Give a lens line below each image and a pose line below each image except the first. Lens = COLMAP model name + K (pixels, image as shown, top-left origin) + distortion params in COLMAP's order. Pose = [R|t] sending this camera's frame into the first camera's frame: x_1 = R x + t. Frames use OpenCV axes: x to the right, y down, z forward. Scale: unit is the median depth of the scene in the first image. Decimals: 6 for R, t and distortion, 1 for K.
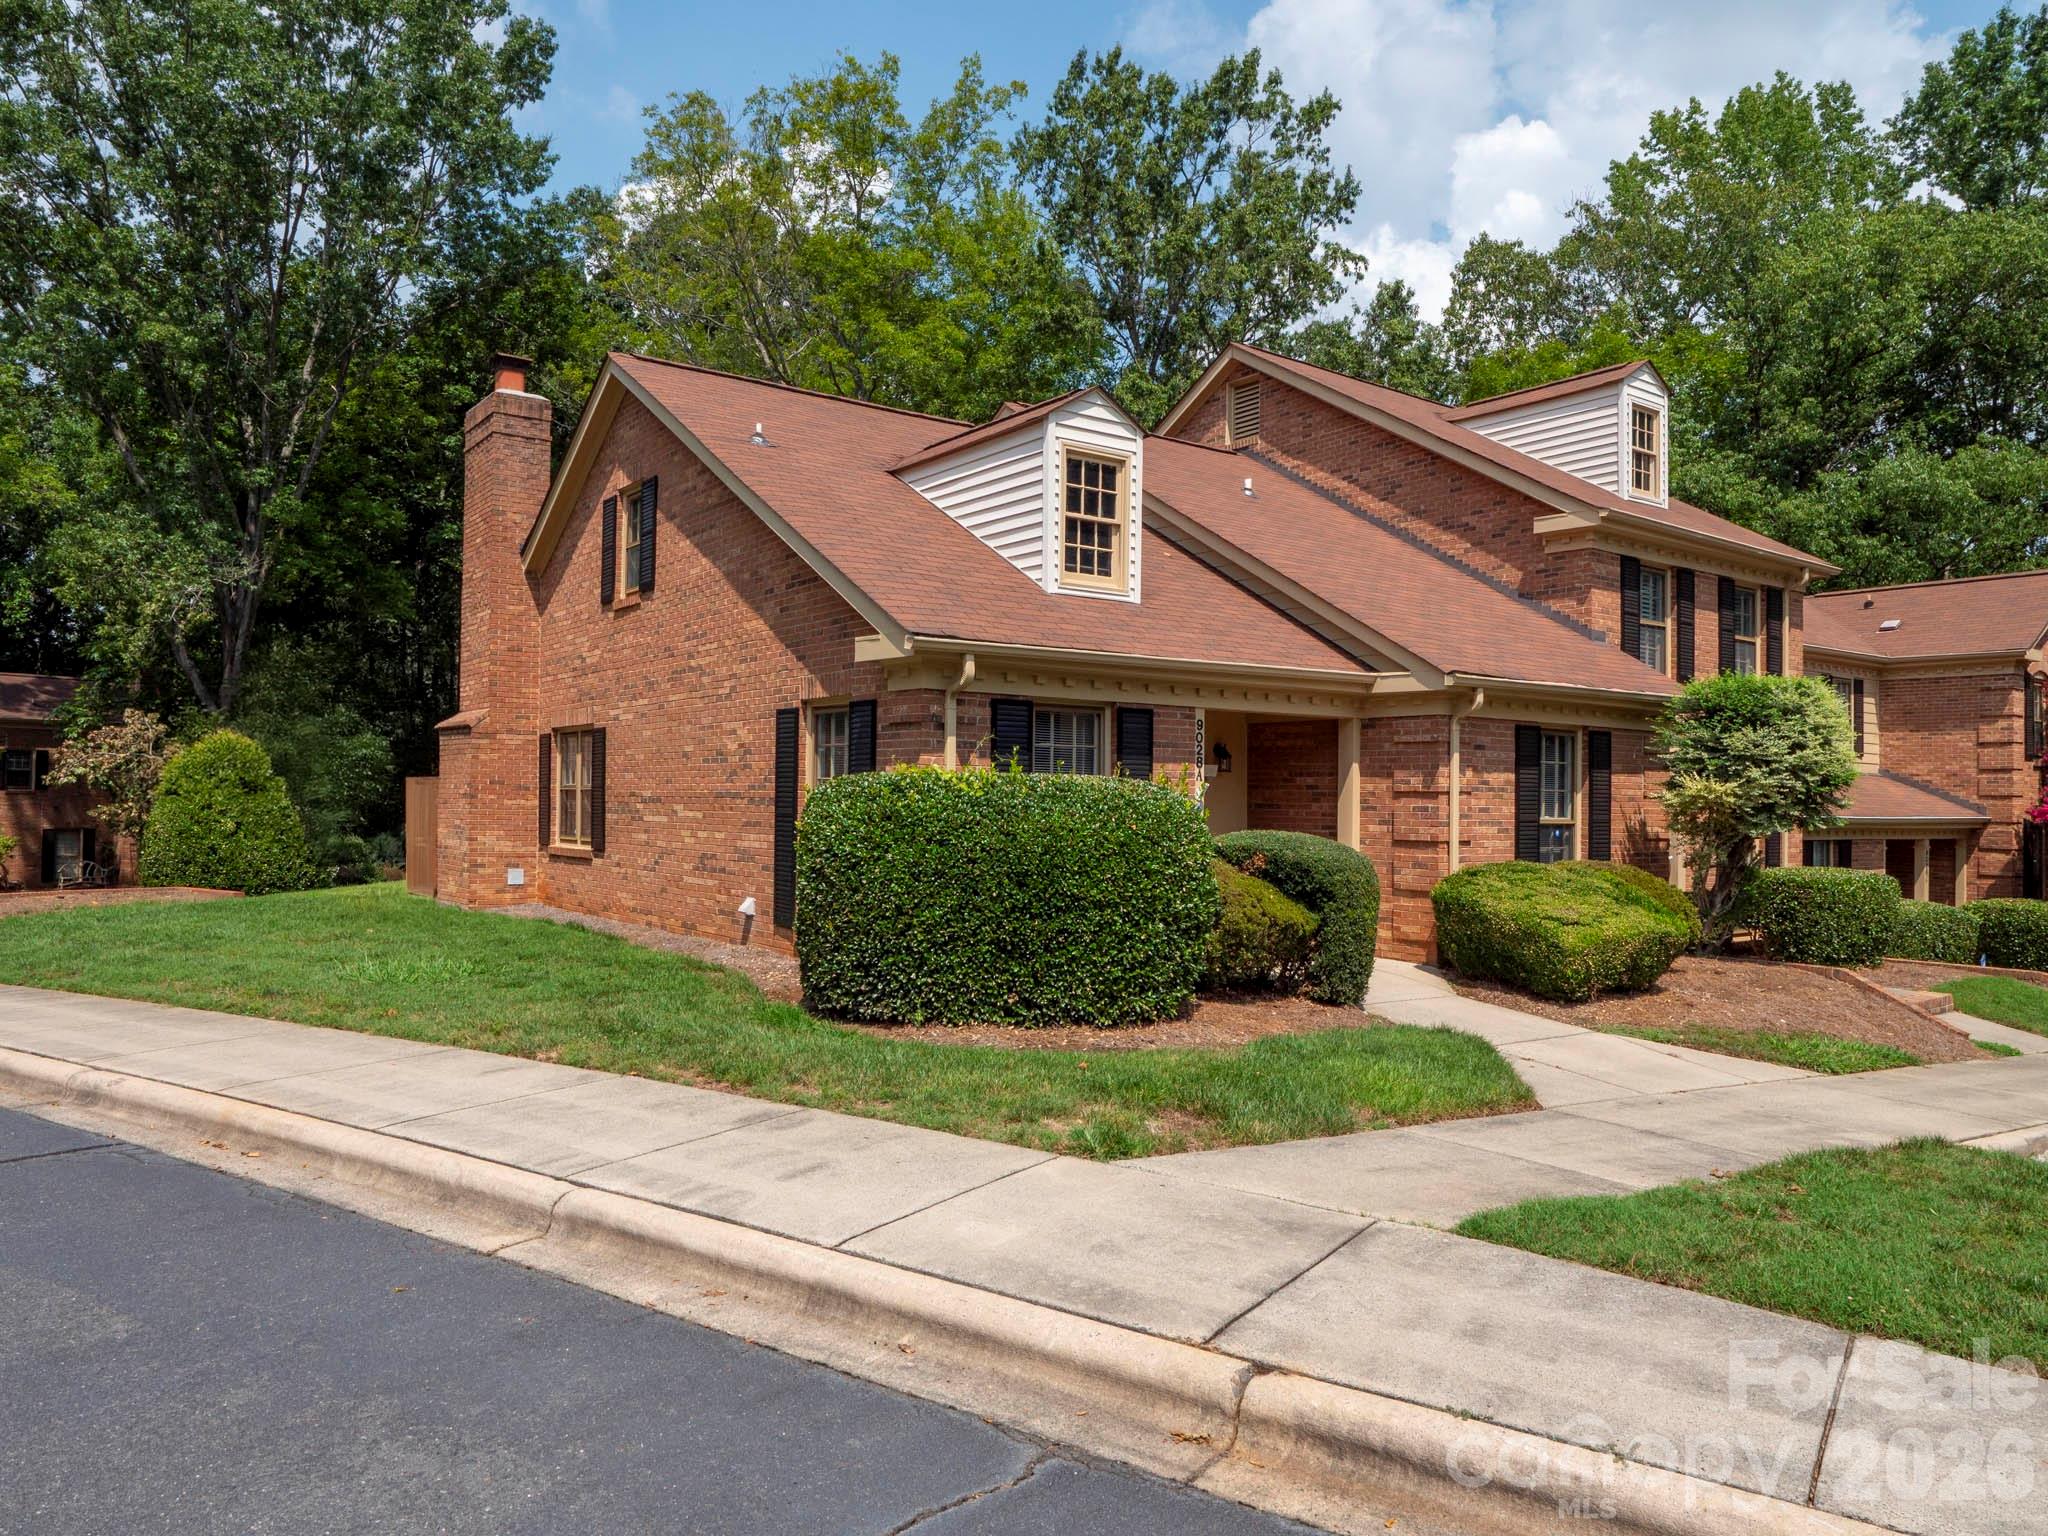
lens RADIAL K [[1327.0, 0, 1023.8], [0, 1327.0, 763.2], [0, 0, 1]] dist [-0.004285, -0.001828]
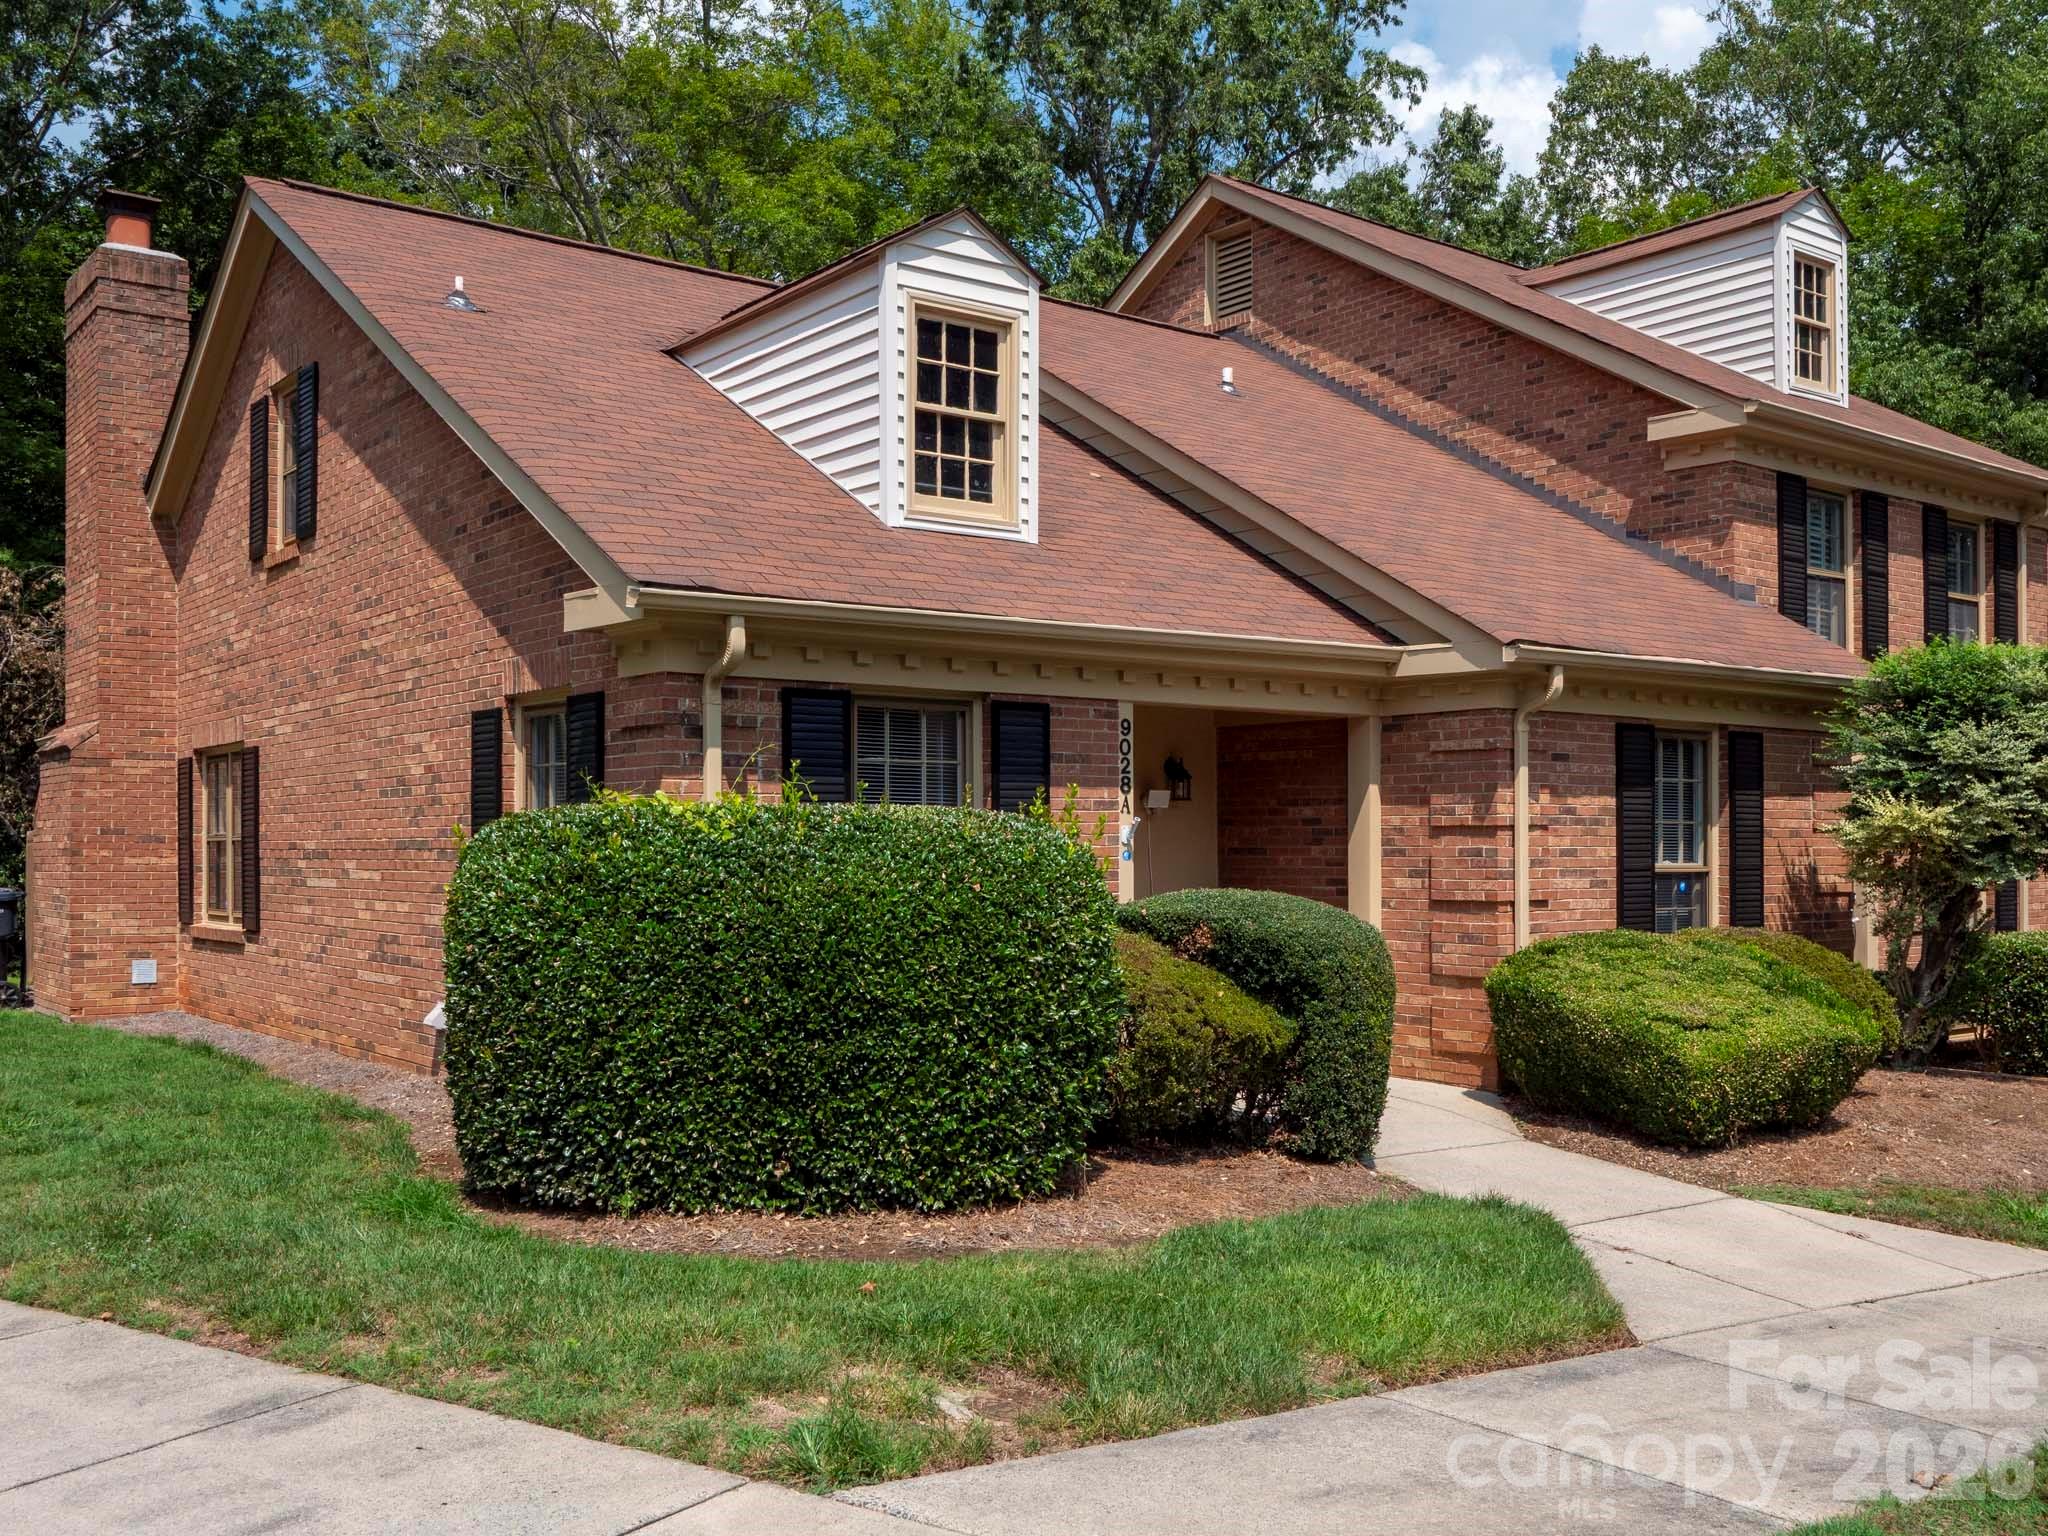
lens RADIAL K [[1808.5, 0, 1008.0], [0, 1808.5, 807.6], [0, 0, 1]] dist [0.012869, -0.011311]
pose [[0.999836, -0.013028, 0.012607, 0.056991], [0.012959, 0.999900, 0.005576, 0.004187], [-0.012678, -0.005412, 0.999905, 0.103857]]
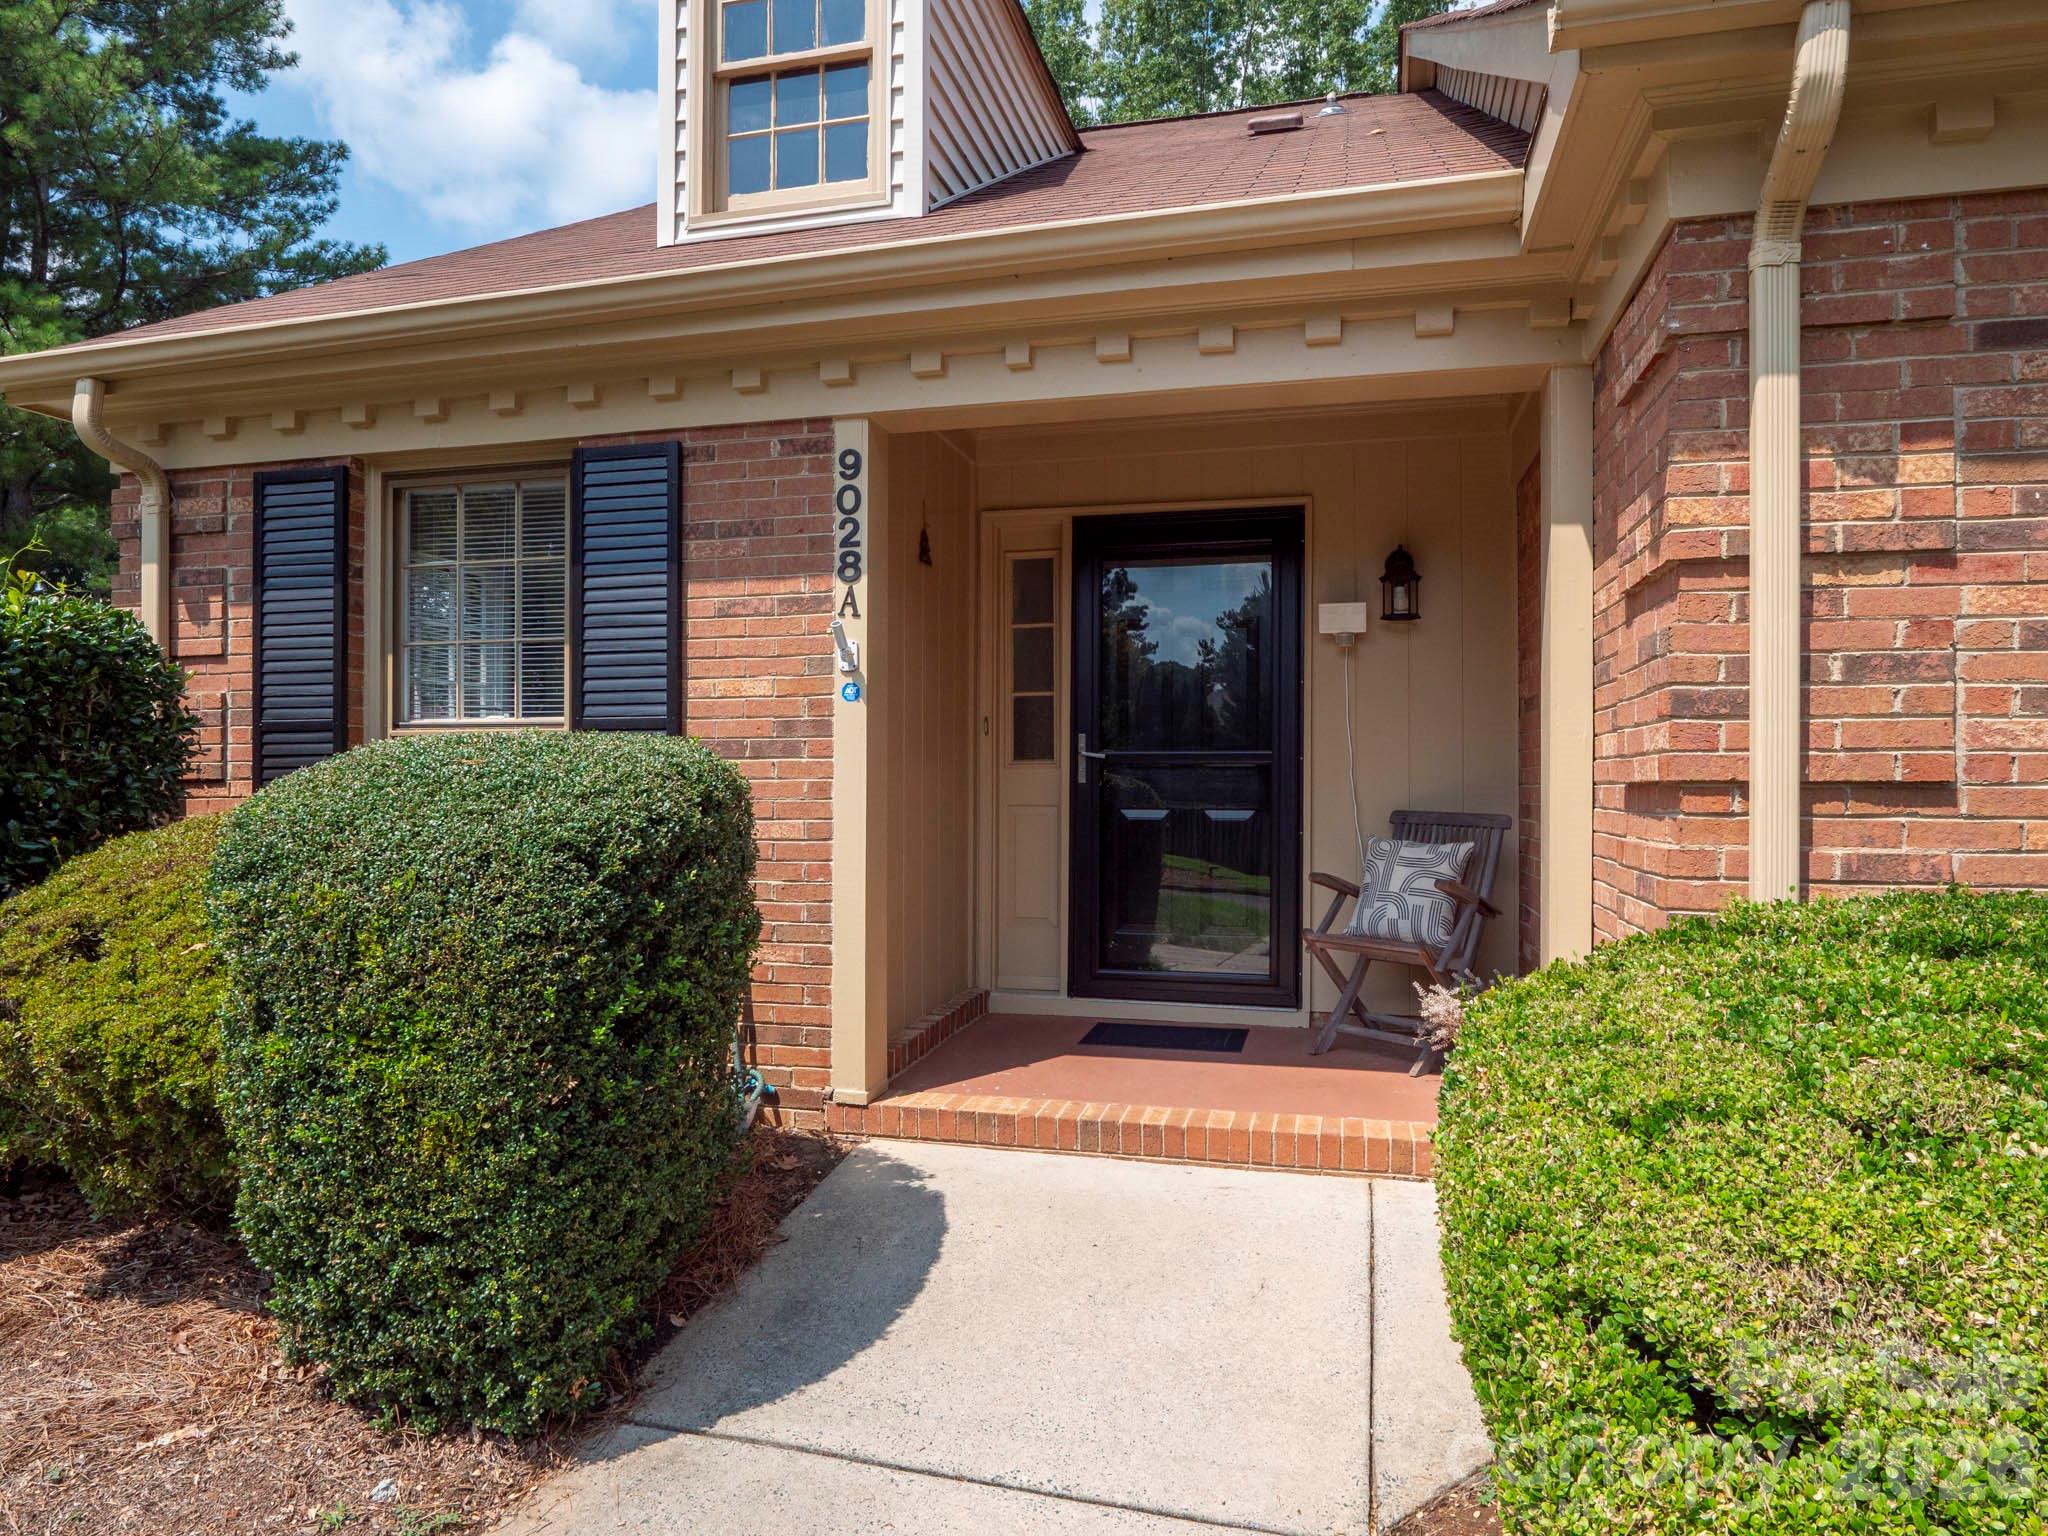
lens RADIAL K [[1249.2, 0, 1025.9], [0, 1249.2, 777.2], [0, 0, 1]] dist [-0.036404, 0.003015]
pose [[0.627981, -0.015072, -0.778083, 0.384058], [0.026546, 0.999645, 0.002060, 0.051570], [0.777776, -0.021949, 0.628159, 0.739273]]
